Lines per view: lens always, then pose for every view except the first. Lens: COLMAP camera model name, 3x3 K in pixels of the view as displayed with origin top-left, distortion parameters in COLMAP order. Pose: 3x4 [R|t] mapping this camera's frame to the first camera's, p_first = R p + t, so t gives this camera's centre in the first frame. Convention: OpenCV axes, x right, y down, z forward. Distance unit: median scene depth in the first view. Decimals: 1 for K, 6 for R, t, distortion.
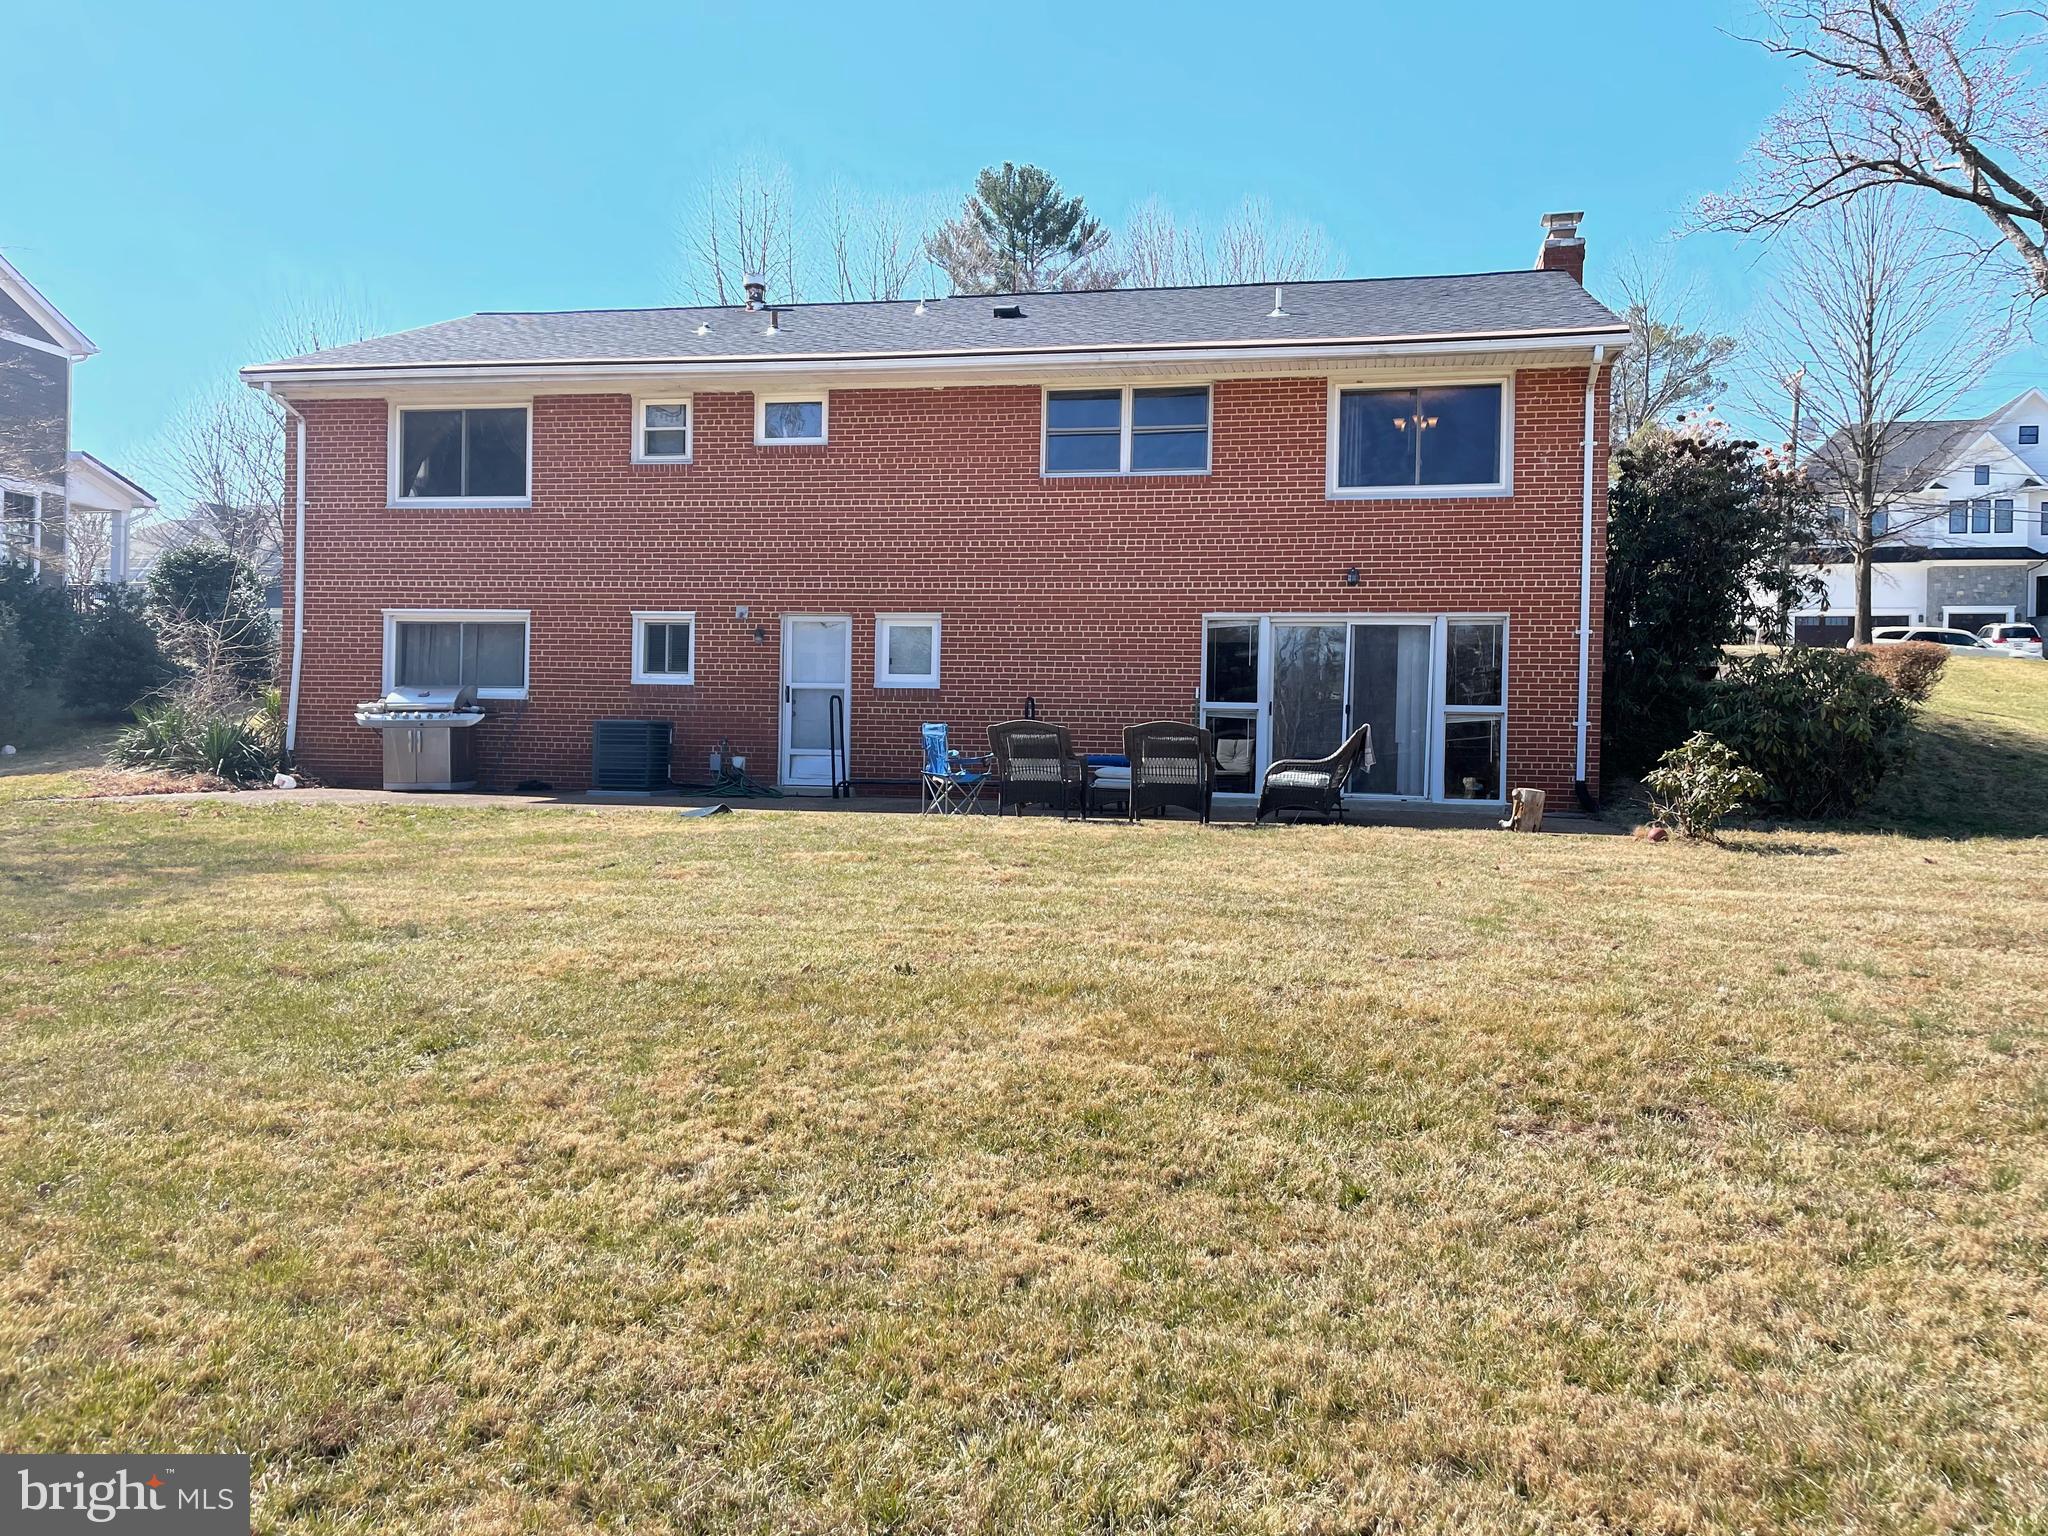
lens RADIAL K [[1553.2, 0, 1036.0], [0, 1553.2, 772.4], [0, 0, 1]] dist [0.080649, -0.101212]
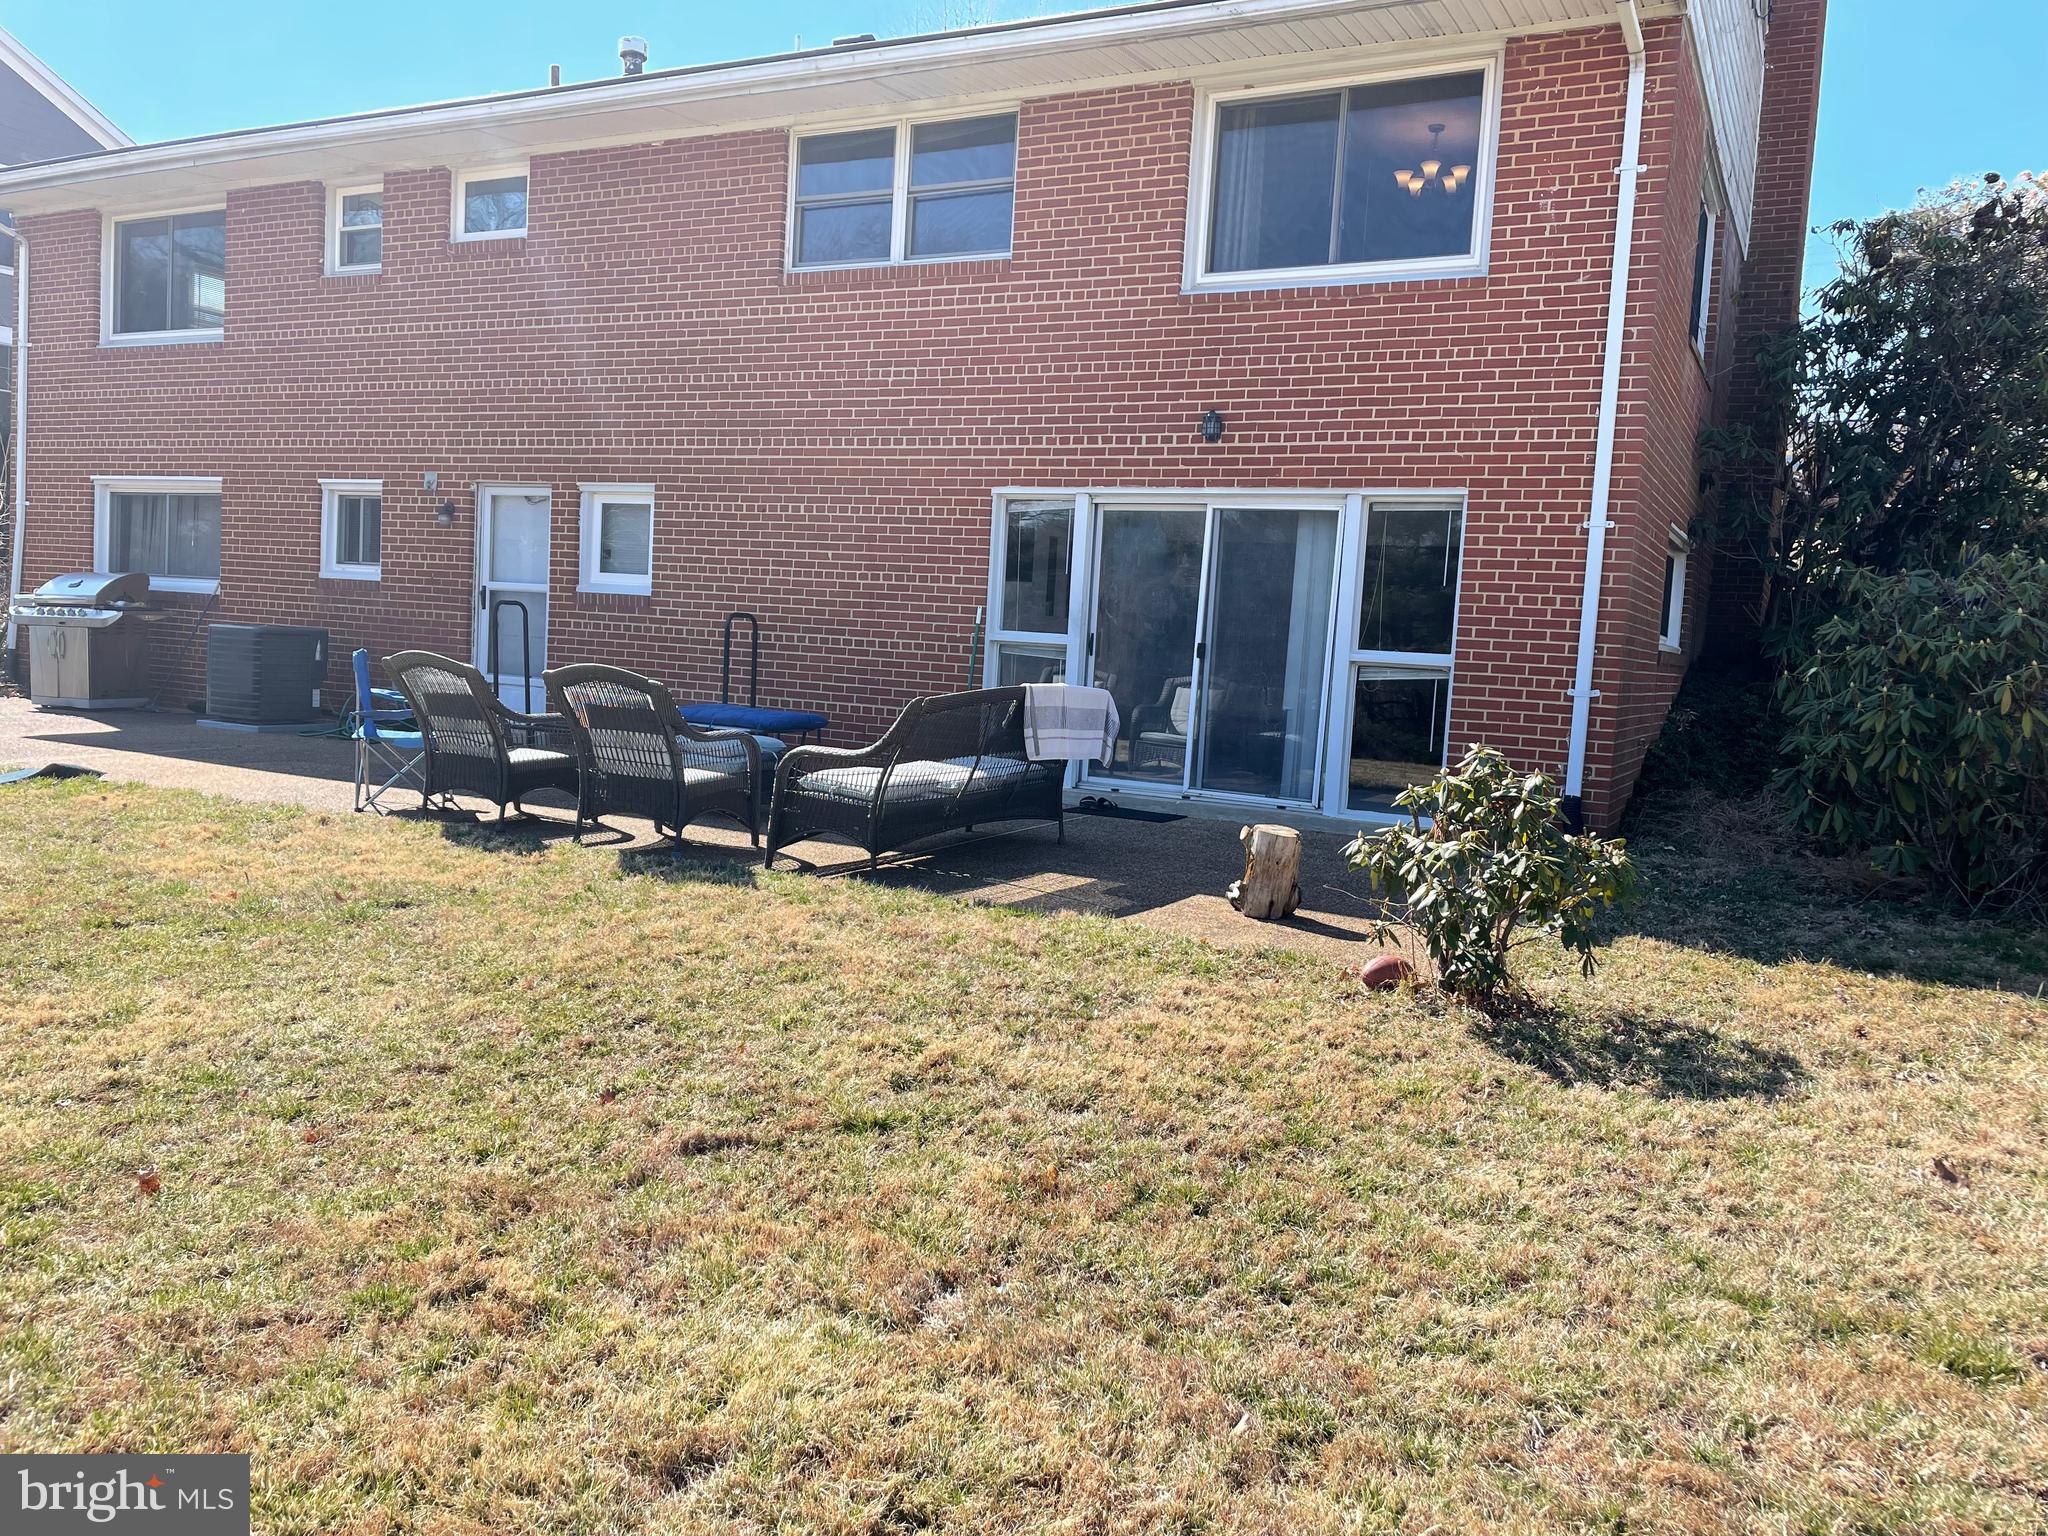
lens RADIAL K [[1553.2, 0, 1027.5], [0, 1553.2, 774.8], [0, 0, 1]] dist [0.080649, -0.101212]
pose [[0.959390, 0.059207, -0.275801, 0.297623], [-0.042305, 0.996866, 0.066840, -0.028980], [0.278894, -0.052457, 0.958888, 0.392126]]
